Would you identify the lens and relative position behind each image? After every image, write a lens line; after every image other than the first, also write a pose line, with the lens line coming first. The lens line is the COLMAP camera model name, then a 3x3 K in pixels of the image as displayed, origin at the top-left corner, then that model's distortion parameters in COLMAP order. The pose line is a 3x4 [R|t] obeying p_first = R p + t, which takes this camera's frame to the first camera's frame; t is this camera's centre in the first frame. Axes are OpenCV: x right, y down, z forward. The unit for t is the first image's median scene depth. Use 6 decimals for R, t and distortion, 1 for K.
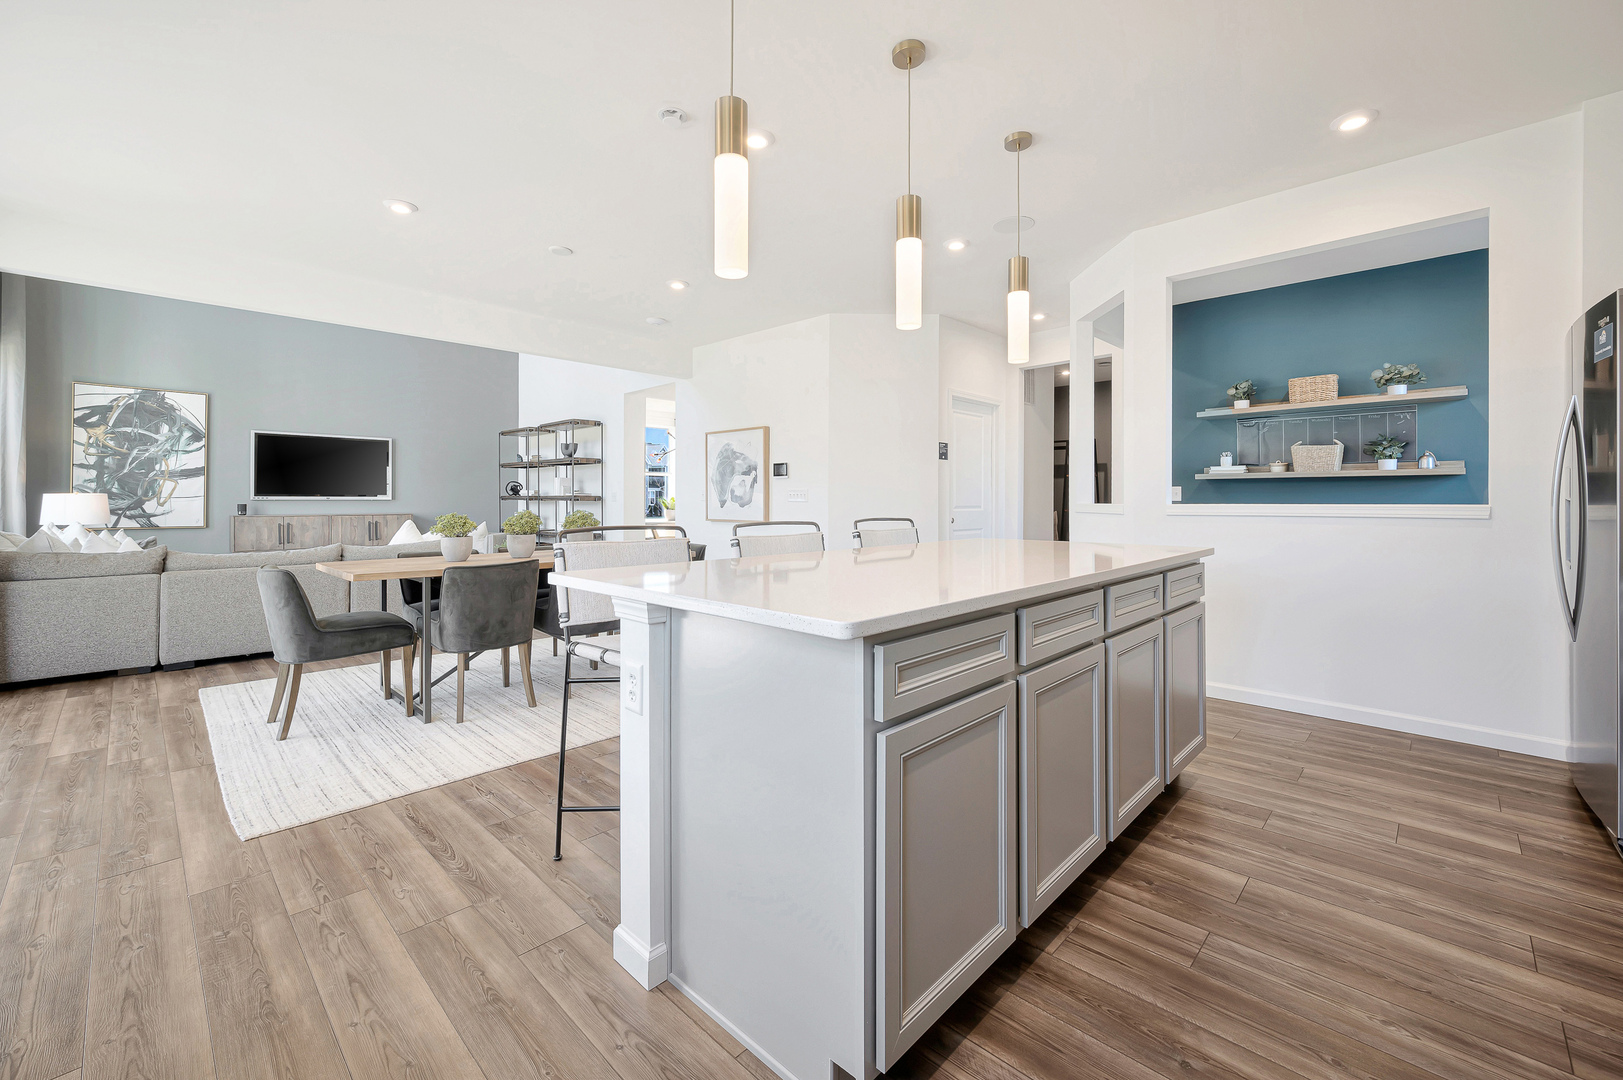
lens RADIAL K [[667.3, 0, 833.6], [0, 667.3, 494.0], [0, 0, 1]] dist [-0.001397, 0.000033]
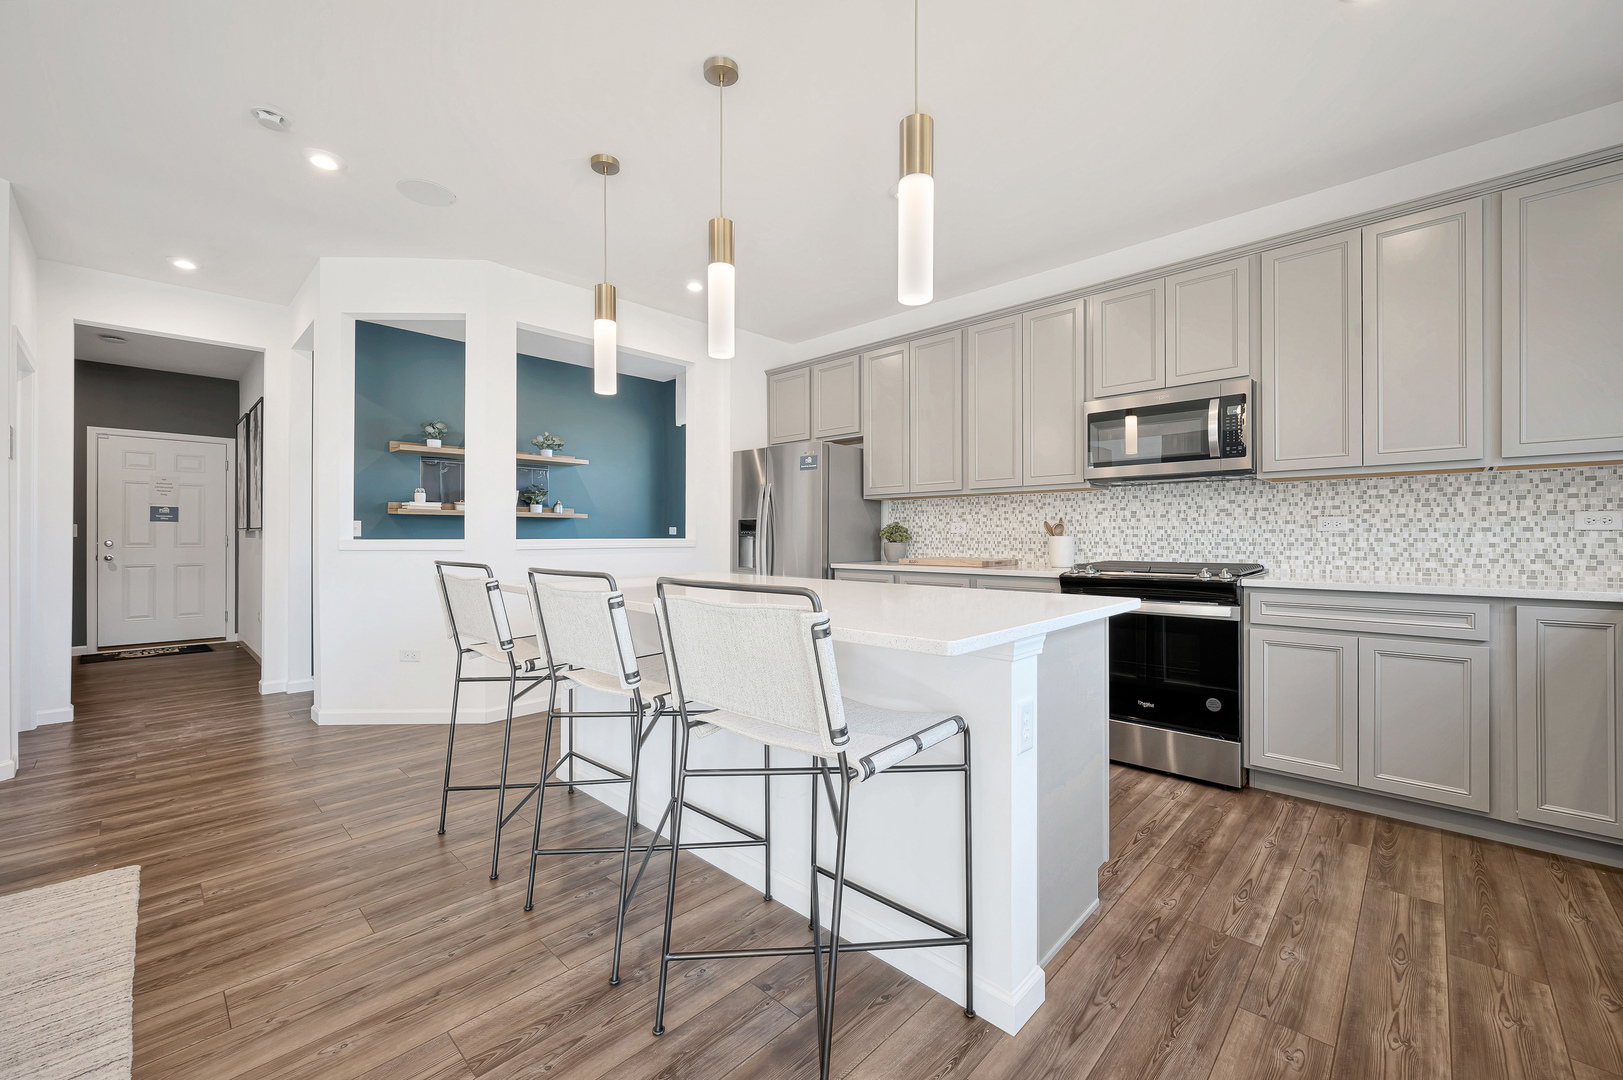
lens RADIAL K [[653.8, 0, 811.4], [0, 653.8, 531.5], [0, 0, 1]] dist [0.009468, -0.000036]
pose [[-0.002490, 0.007908, 0.999966, -0.274664], [-0.012199, 0.999894, -0.007938, 0.002195], [-0.999922, -0.012219, -0.002393, 0.285503]]
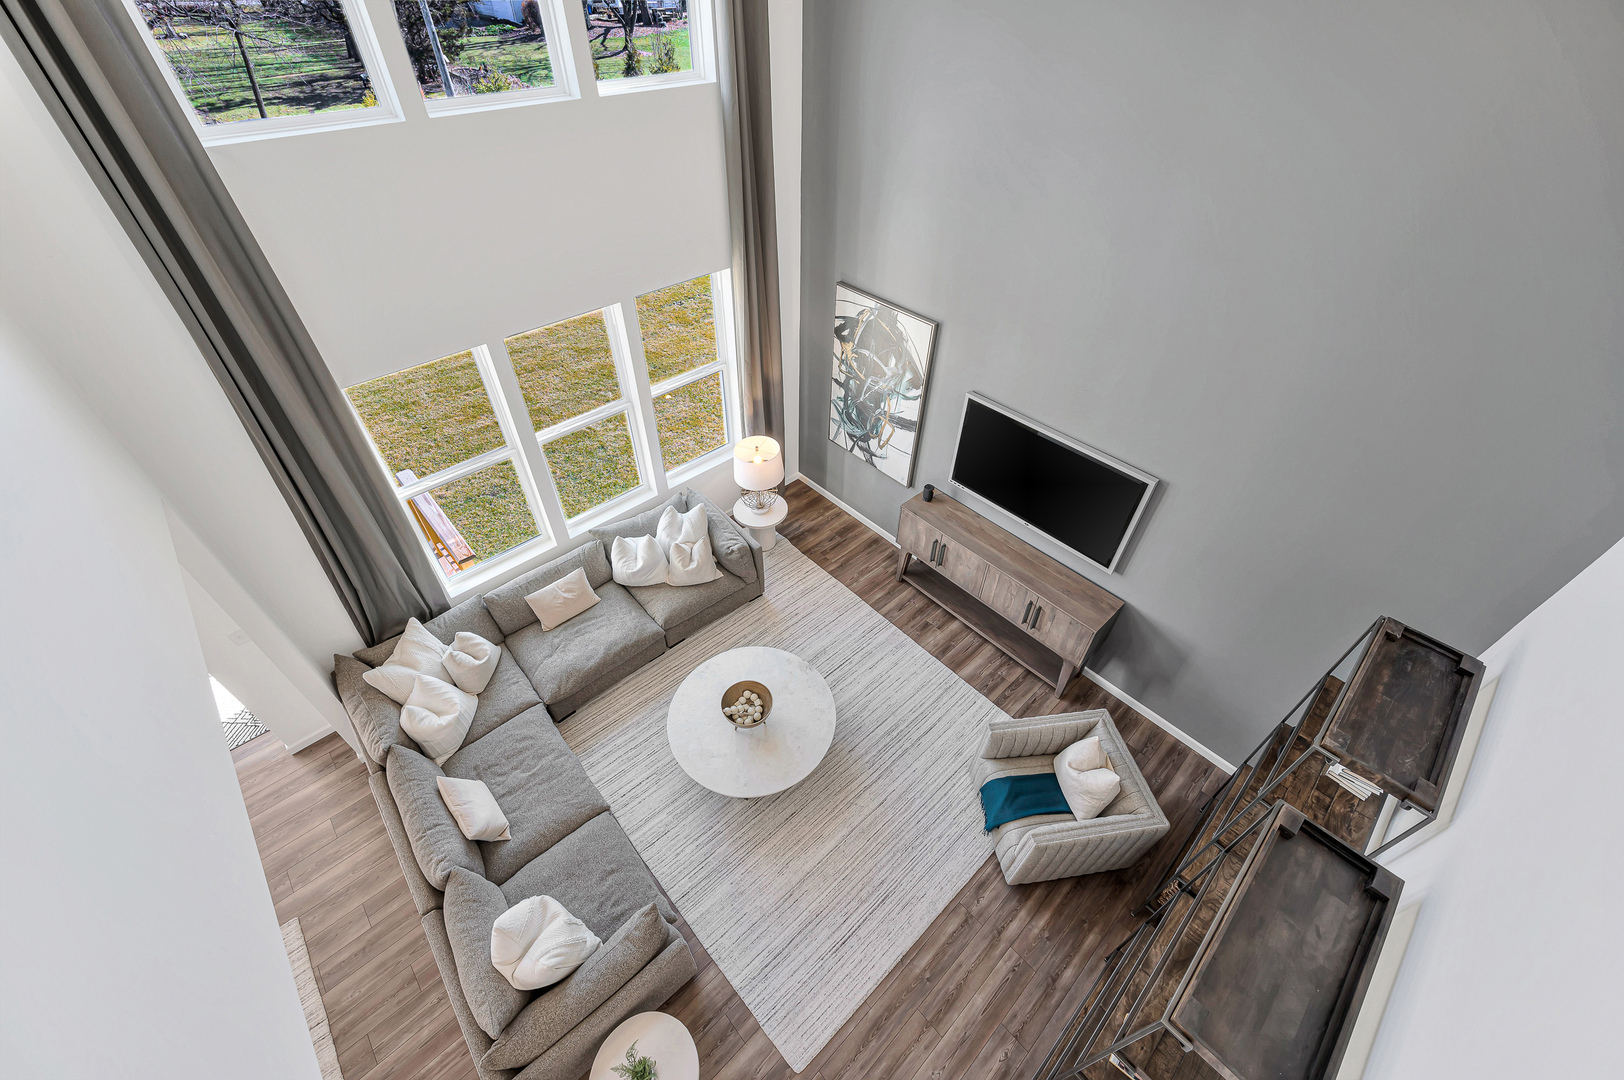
lens RADIAL K [[654.2, 0, 811.9], [0, 654.2, 531.5], [0, 0, 1]] dist [0.009468, -0.000036]
pose [[-0.073034, 0.679189, -0.730320, -0.359247], [-0.000074, 0.732272, 0.681012, -0.457467], [0.997329, 0.049791, -0.053431, 0.980359]]
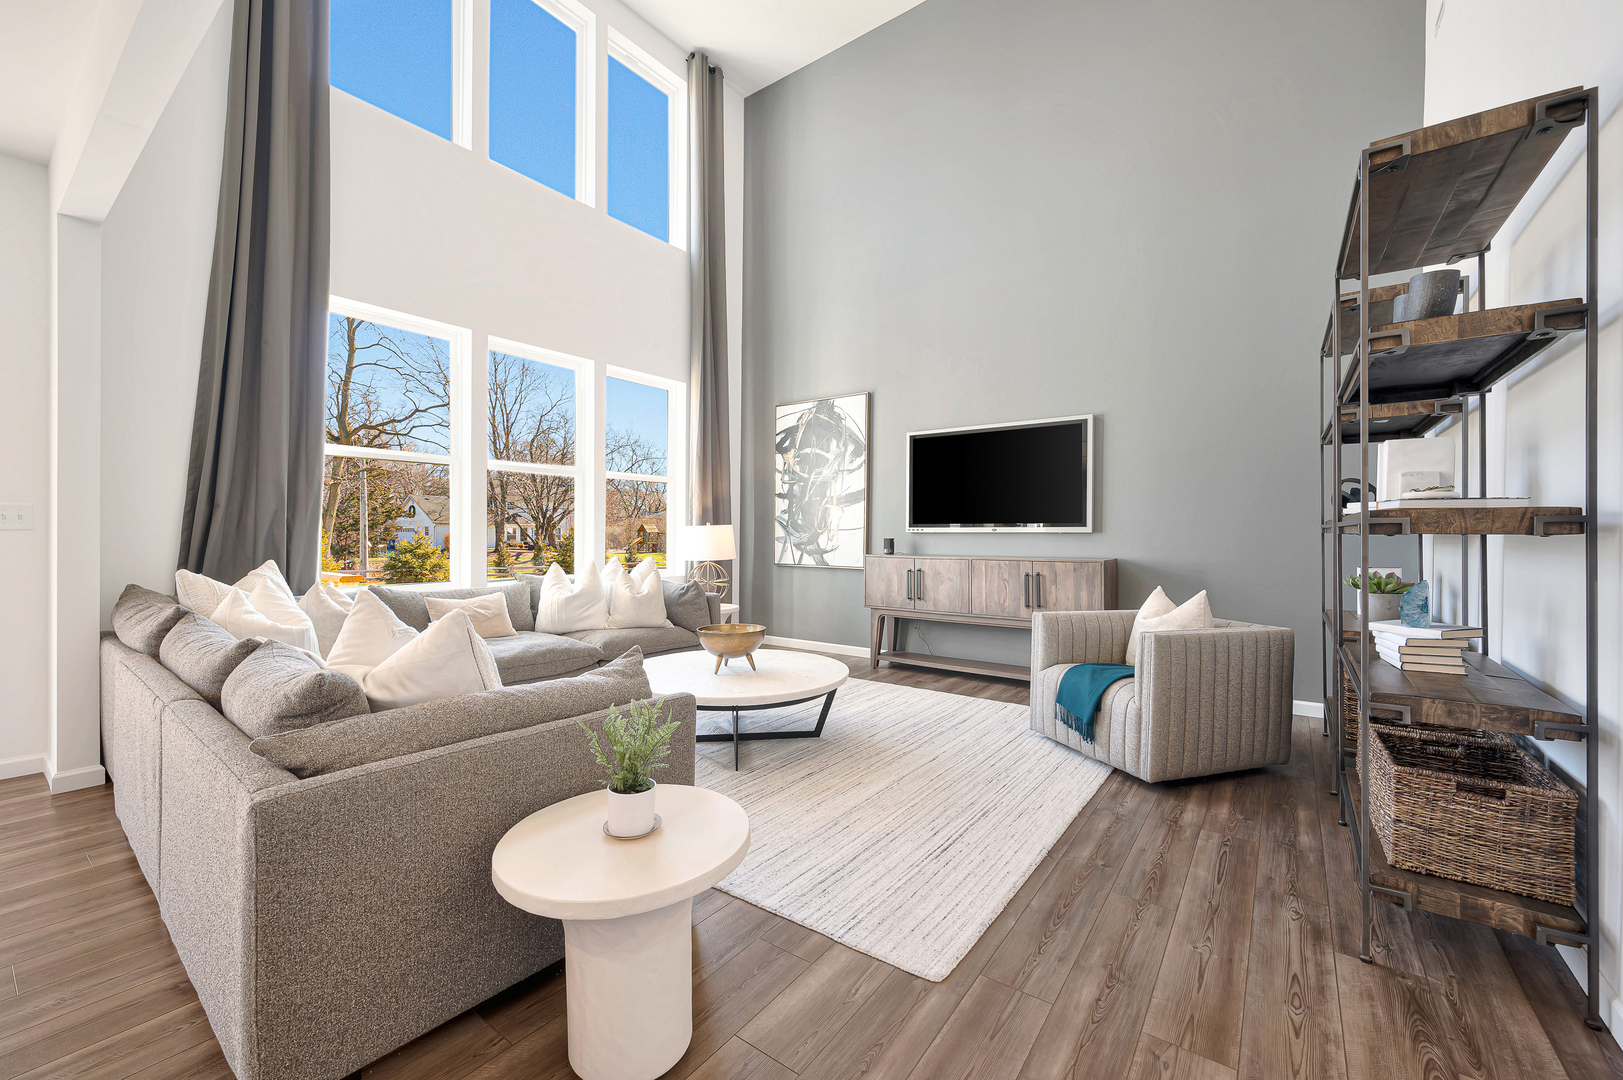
lens RADIAL K [[653.8, 0, 811.4], [0, 653.8, 531.5], [0, 0, 1]] dist [0.009468, -0.000036]
pose [[0.119671, -0.005254, -0.992800, -0.225397], [0.008748, 0.999953, -0.004237, 0.010572], [0.992775, -0.008178, 0.119711, 0.896071]]
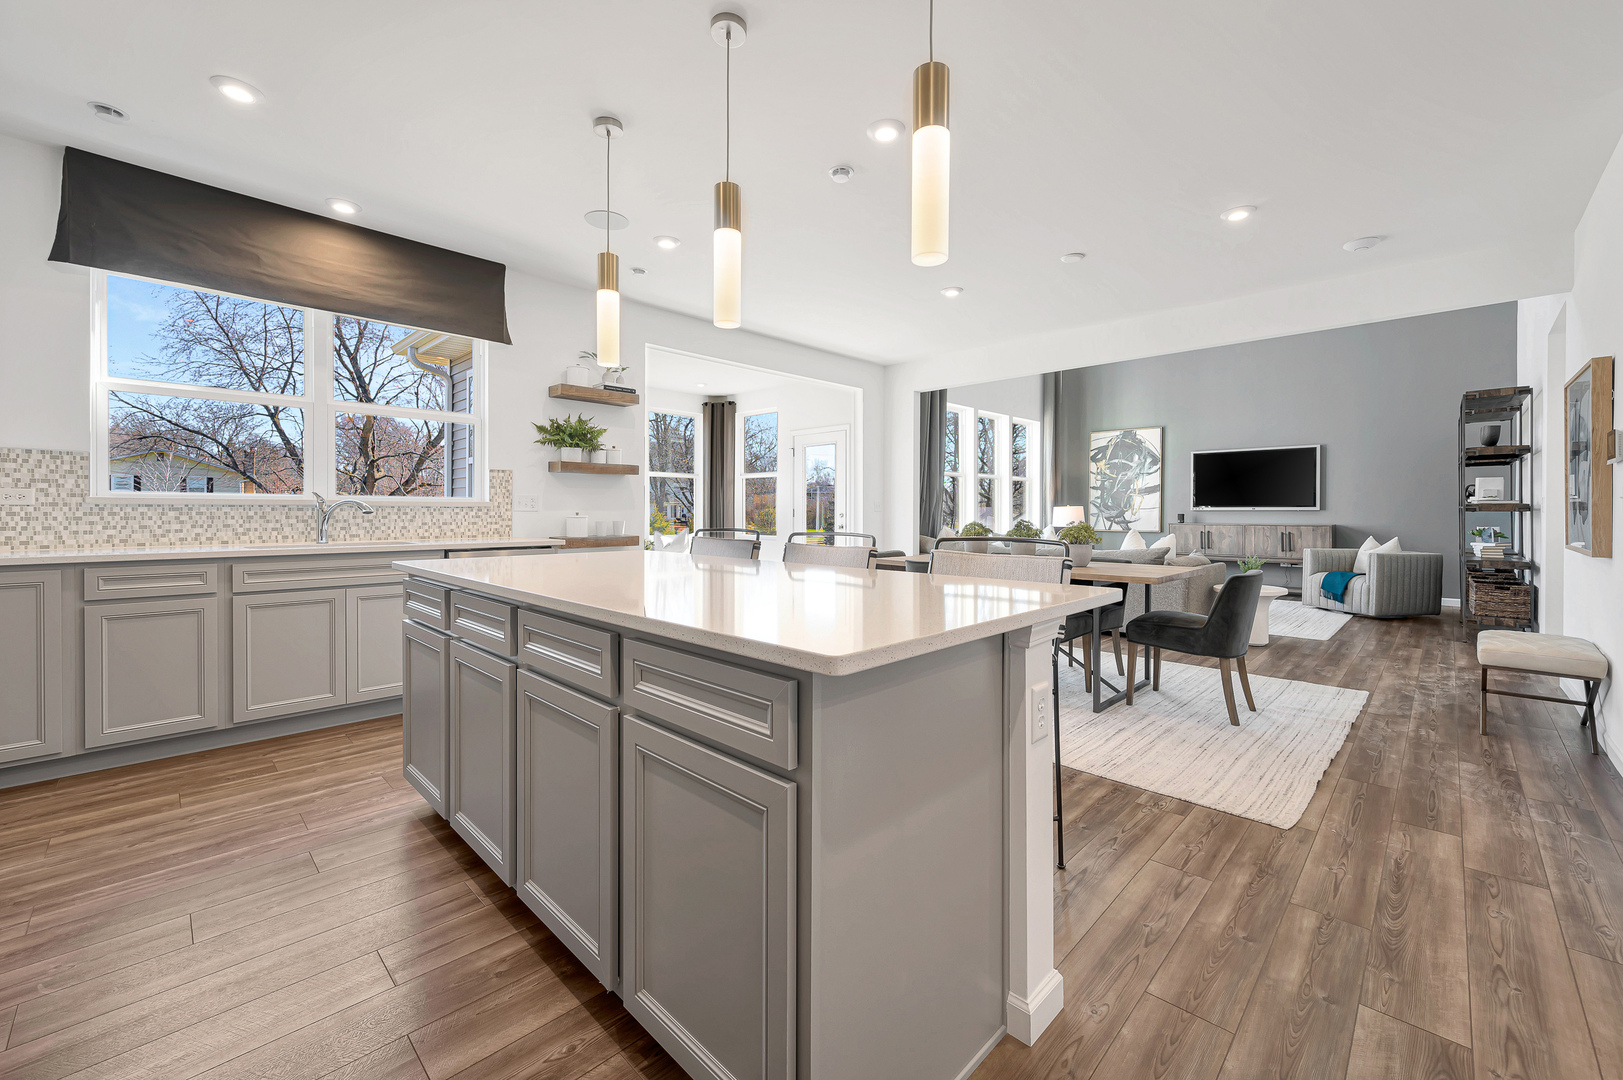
lens RADIAL K [[645.7, 0, 794.1], [0, 645.7, 524.5], [0, 0, 1]] dist [-0.023113, 0.000266]
pose [[-0.040140, 0.019497, -0.999004, 0.325152], [0.012409, 0.999742, 0.019013, 0.003721], [0.999117, -0.011634, -0.040372, 0.369304]]
